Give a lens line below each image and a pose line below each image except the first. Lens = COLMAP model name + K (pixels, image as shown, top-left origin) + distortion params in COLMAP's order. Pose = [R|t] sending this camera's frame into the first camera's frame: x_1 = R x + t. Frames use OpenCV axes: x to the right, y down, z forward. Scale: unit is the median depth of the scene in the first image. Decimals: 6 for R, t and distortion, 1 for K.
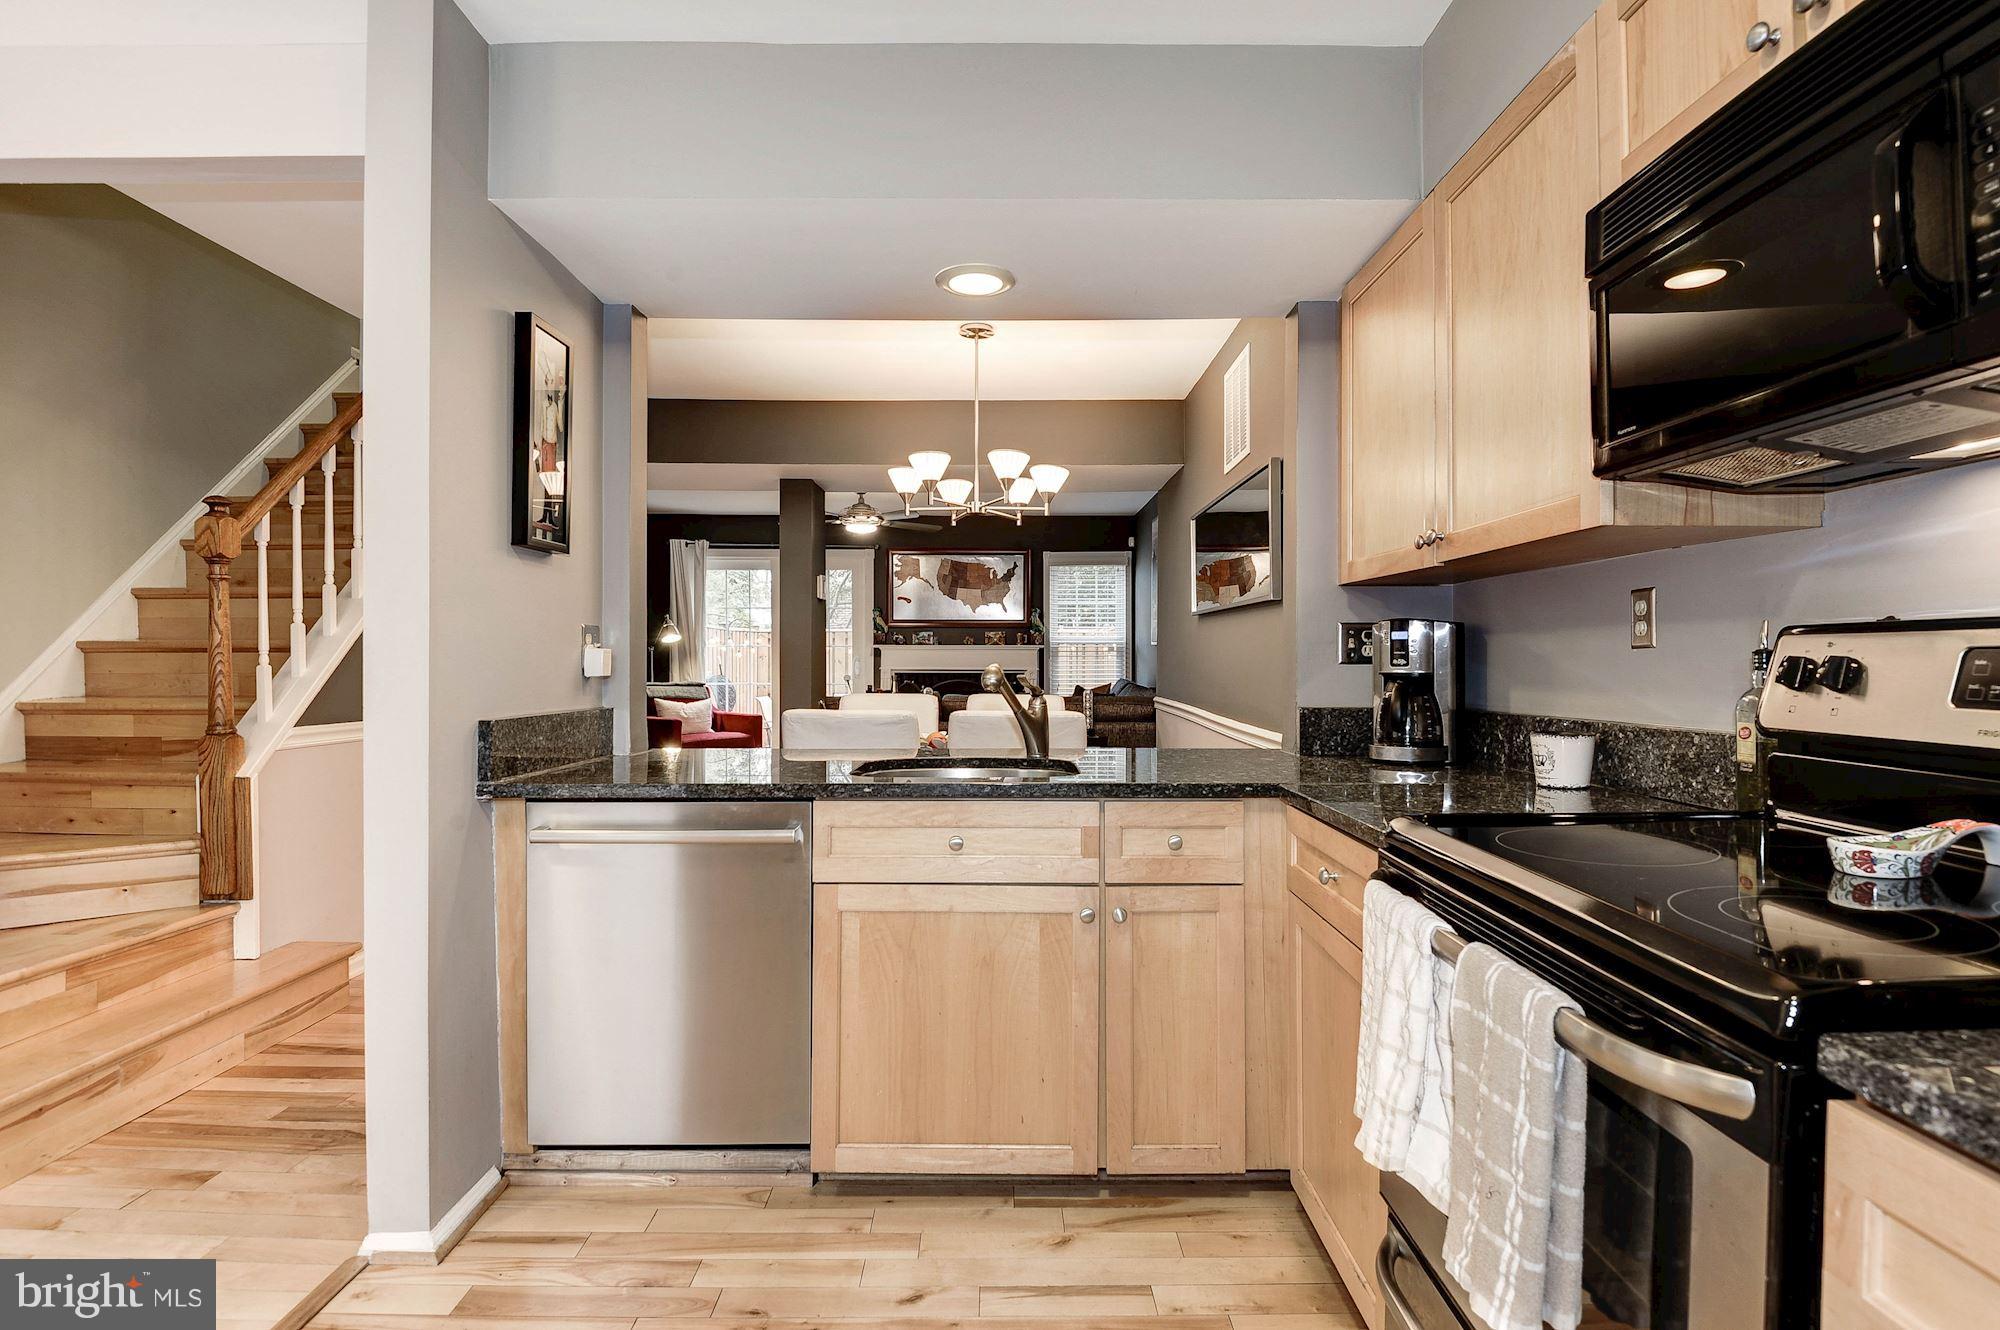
lens RADIAL K [[977.9, 0, 1017.8], [0, 977.9, 655.7], [0, 0, 1]] dist [0.020144, -0.010833]
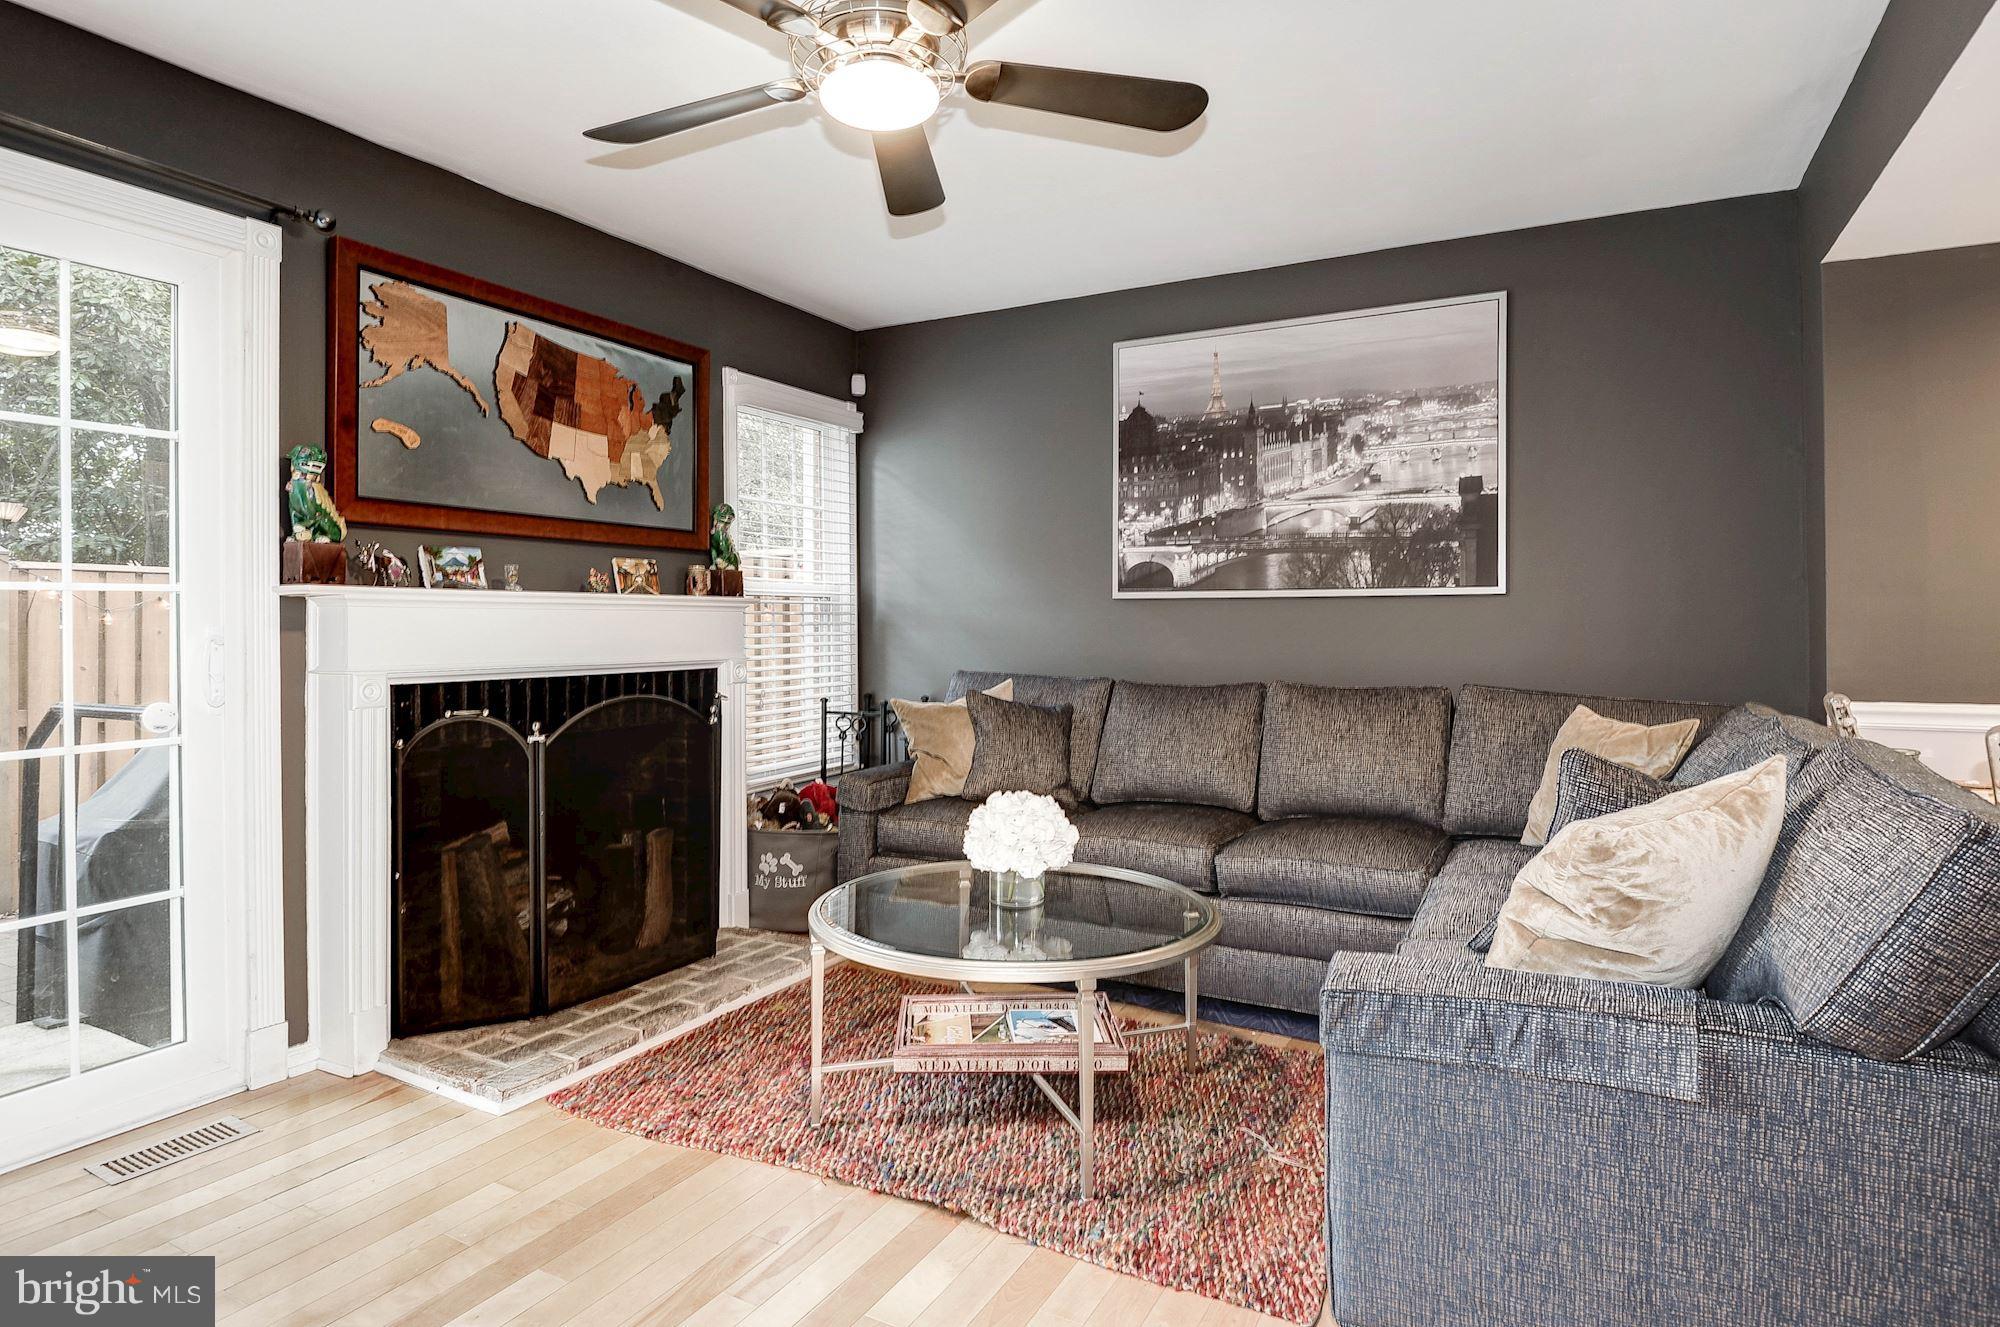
lens RADIAL K [[1077.2, 0, 991.0], [0, 1077.2, 627.5], [0, 0, 1]] dist [0.015212, -0.008429]
pose [[0.492303, -0.007405, 0.870392, -1.155727], [0.008288, 0.999958, 0.003820, 0.003629], [-0.870384, 0.005333, 0.492344, 2.554994]]
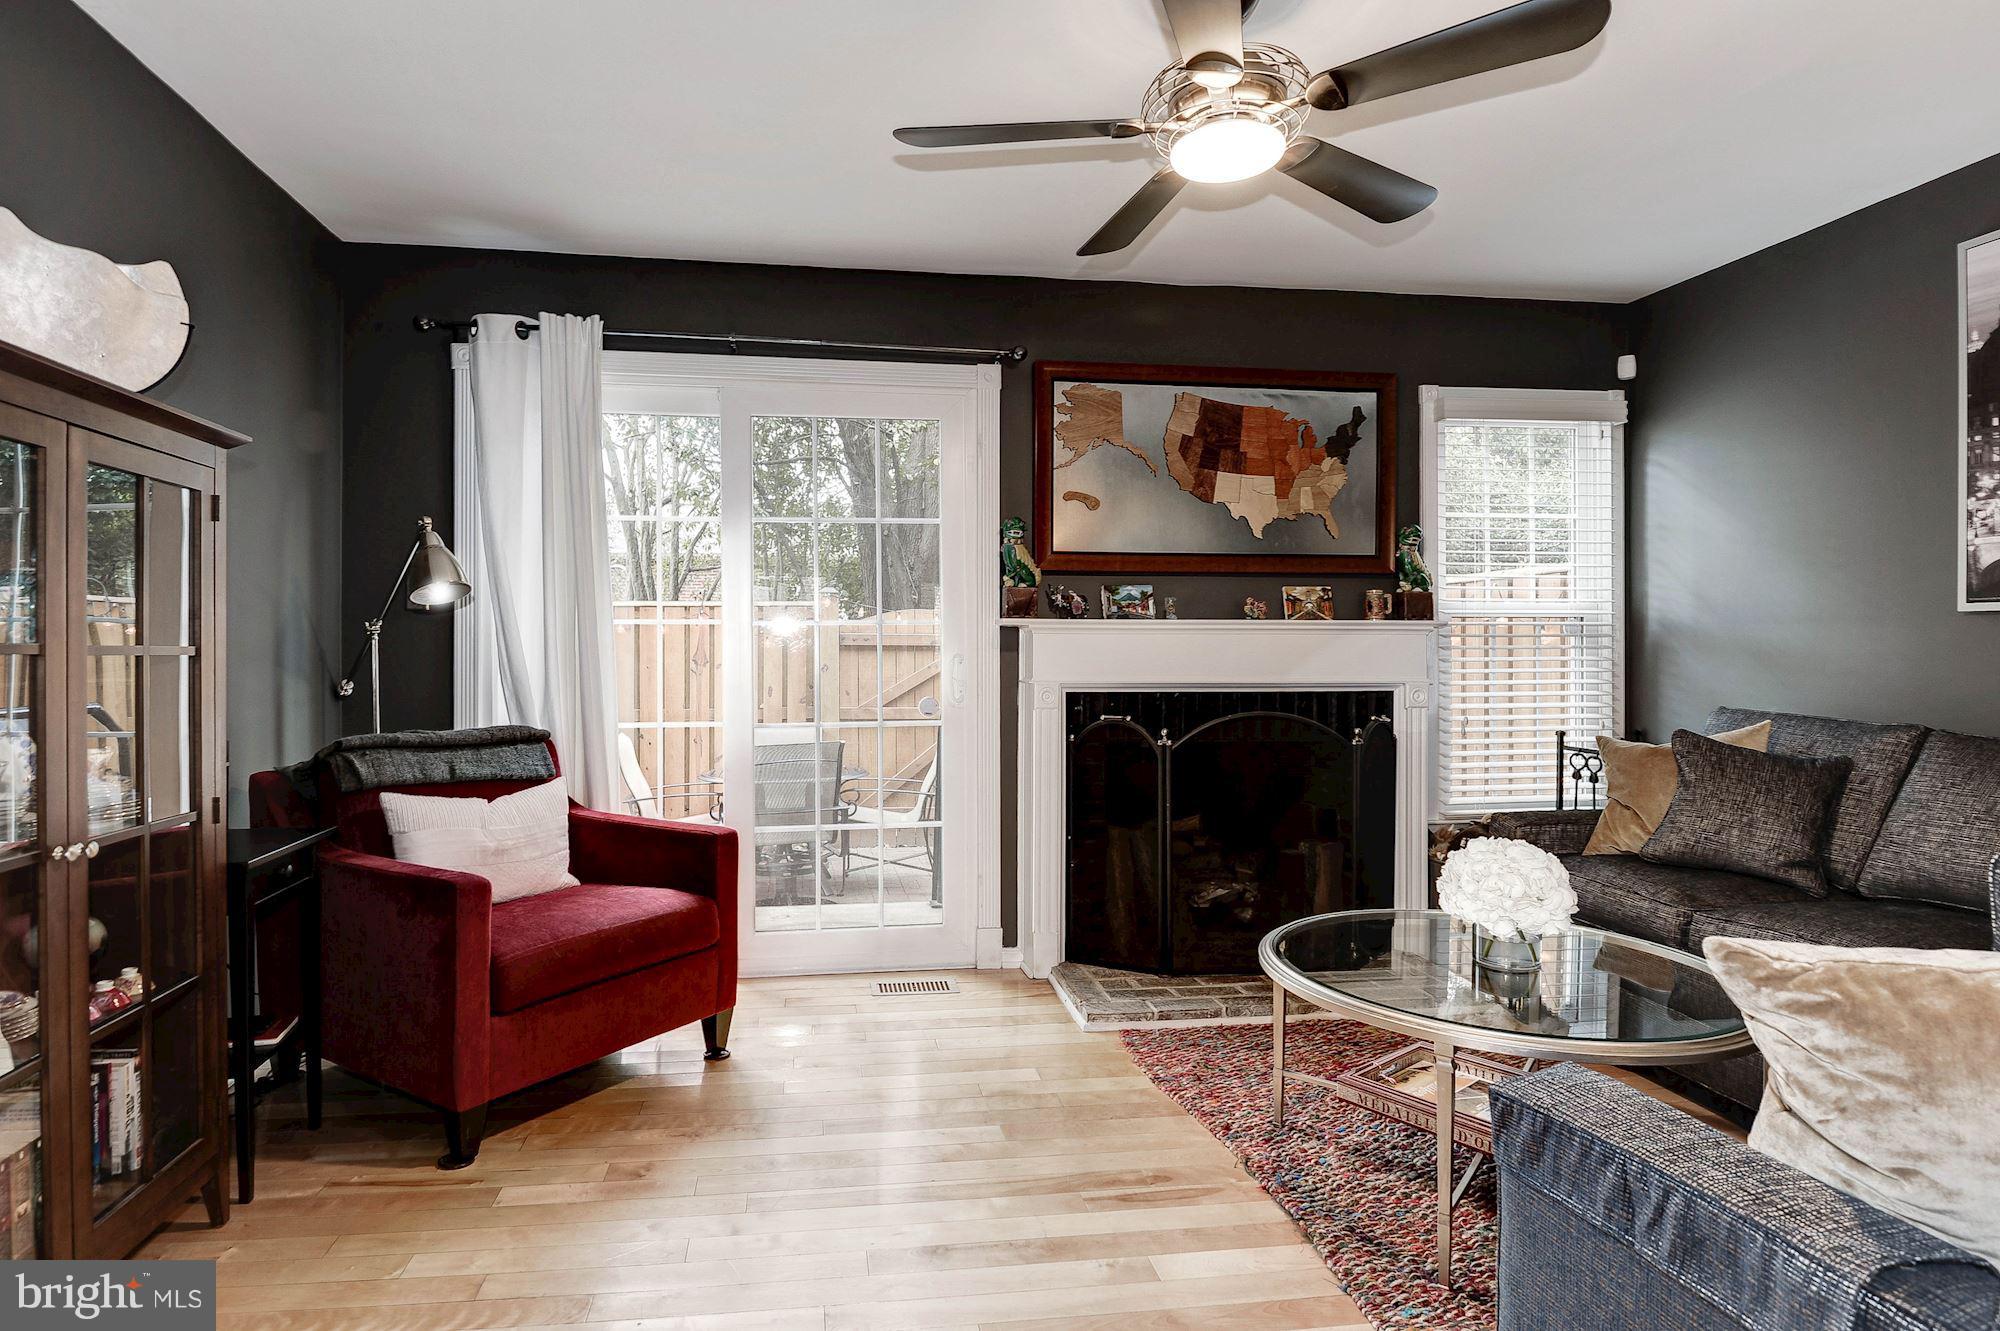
lens RADIAL K [[1077.2, 0, 952.0], [0, 1077.2, 660.1], [0, 0, 1]] dist [0.015212, -0.008429]
pose [[0.991232, -0.003718, 0.132083, -0.826953], [0.002864, 0.999974, 0.006650, 0.007382], [-0.132104, -0.006213, 0.991216, 2.198769]]
